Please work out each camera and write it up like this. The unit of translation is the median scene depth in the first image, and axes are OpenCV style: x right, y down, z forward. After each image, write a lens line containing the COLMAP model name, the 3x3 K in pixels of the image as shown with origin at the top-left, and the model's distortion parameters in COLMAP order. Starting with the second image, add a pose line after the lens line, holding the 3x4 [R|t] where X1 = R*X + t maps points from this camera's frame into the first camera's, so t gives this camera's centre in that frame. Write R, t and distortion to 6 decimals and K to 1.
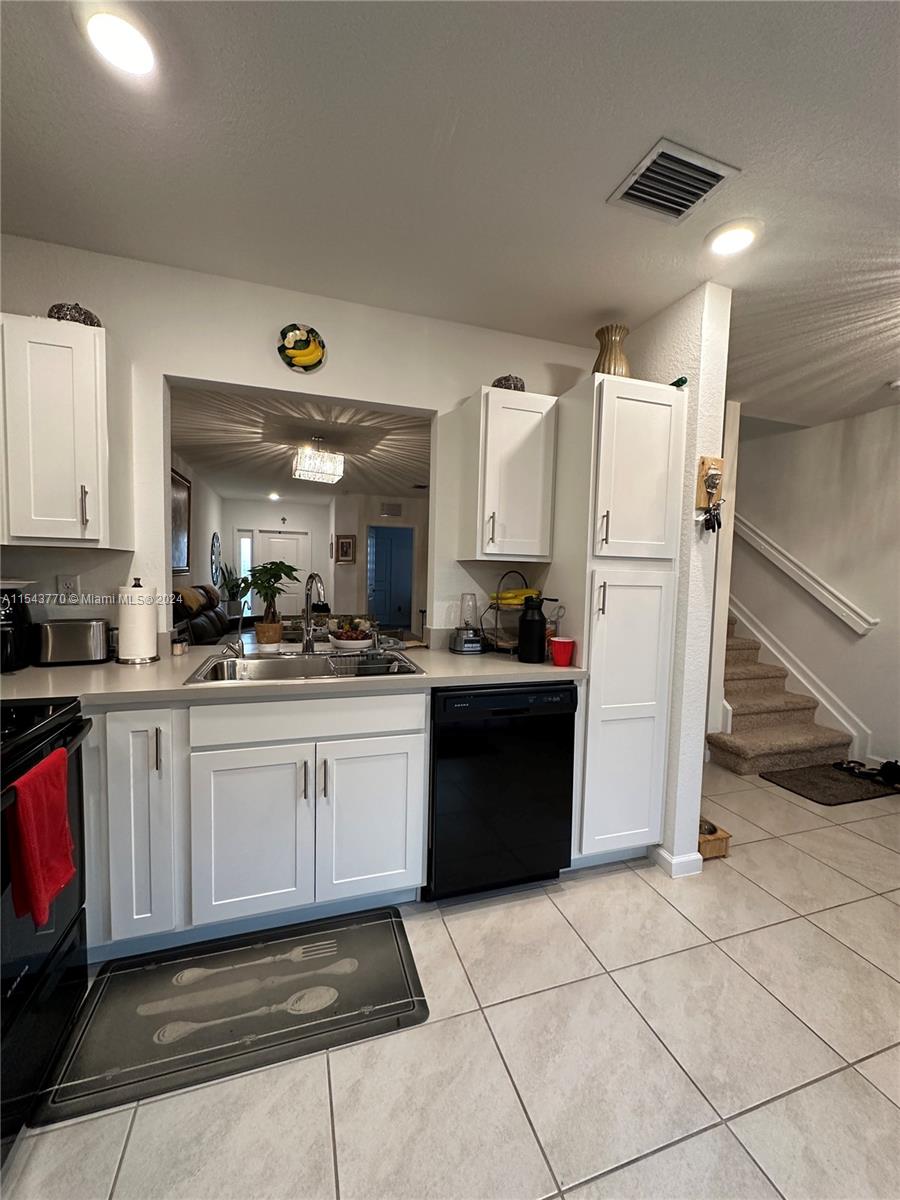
lens RADIAL K [[479.5, 0, 446.7], [0, 479.5, 600.4], [0, 0, 1]] dist [-0.006214, 0.001189]
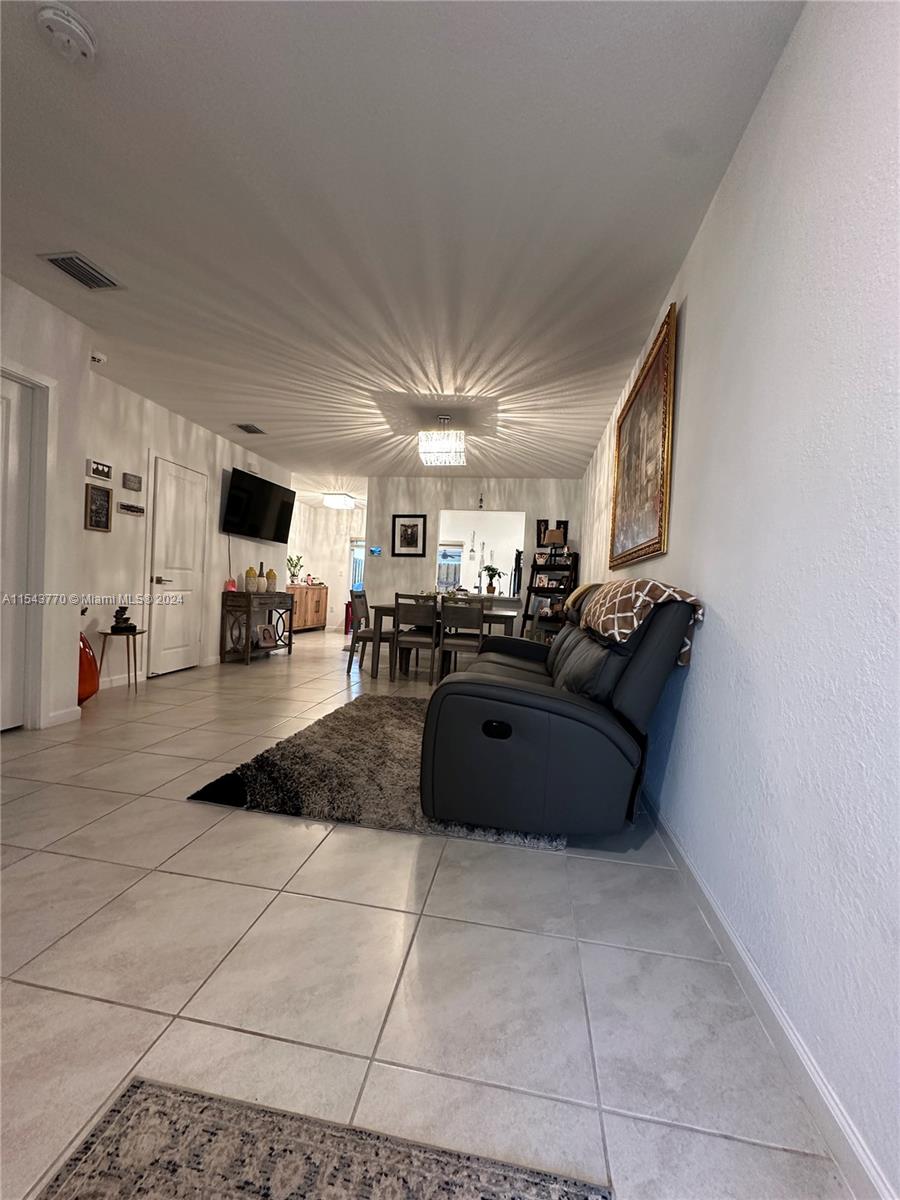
lens RADIAL K [[479.5, 0, 450.2], [0, 479.5, 598.5], [0, 0, 1]] dist [-0.006214, 0.001189]
pose [[-0.887936, -0.080180, 0.452925, -0.762318], [-0.046317, 0.995271, 0.085388, -0.060454], [-0.457629, 0.054841, -0.887450, 1.913720]]
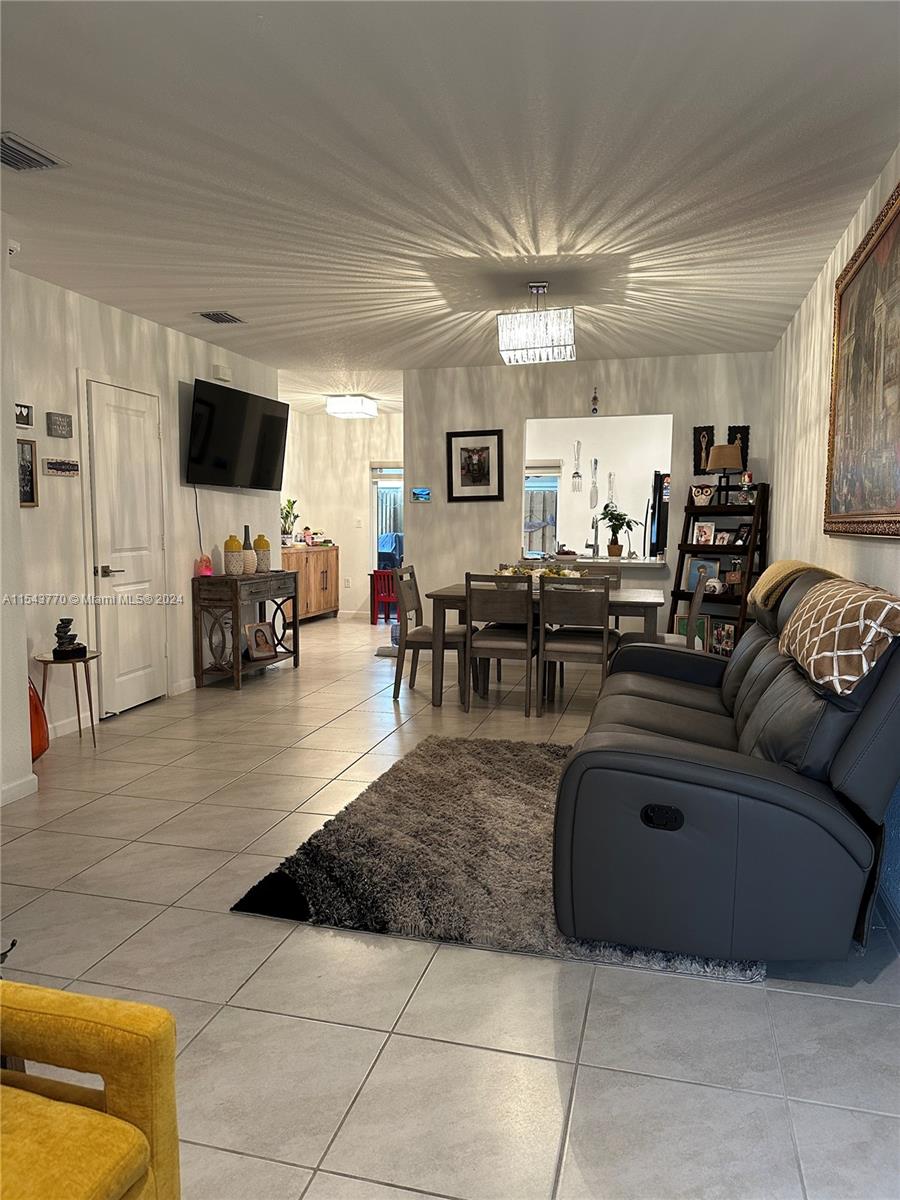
lens RADIAL K [[839.1, 0, 447.9], [0, 839.1, 606.1], [0, 0, 1]] dist [0.048785, -0.064721]
pose [[-0.843404, -0.085481, 0.530436, -0.772867], [0.006529, 0.985559, 0.169207, -0.130966], [-0.537240, 0.146173, -0.830666, 2.017088]]
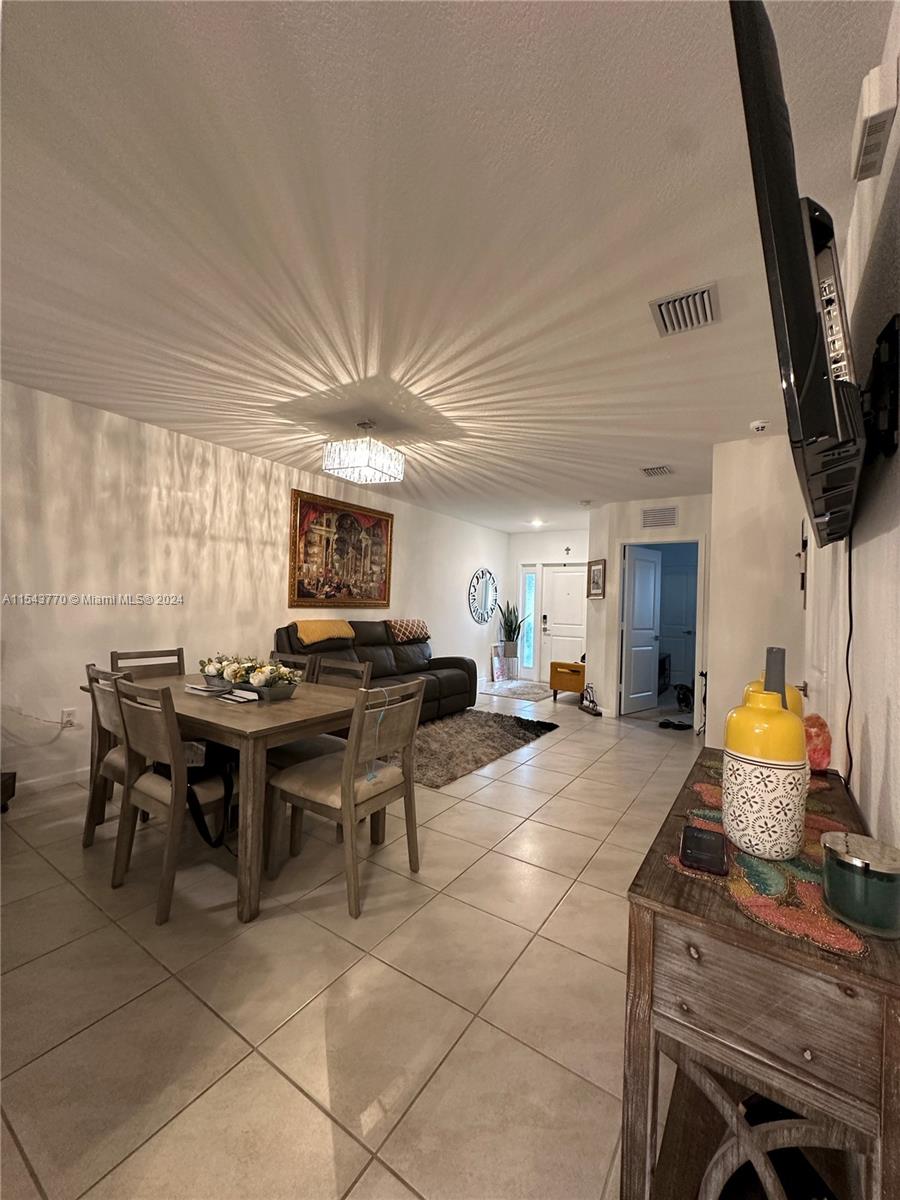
lens RADIAL K [[479.5, 0, 452.1], [0, 479.5, 599.0], [0, 0, 1]] dist [-0.006214, 0.001189]
pose [[0.622368, -0.015726, -0.782567, 0.420002], [-0.063081, 0.995538, -0.070174, -0.017566], [0.780179, 0.093039, 0.618599, 0.670577]]
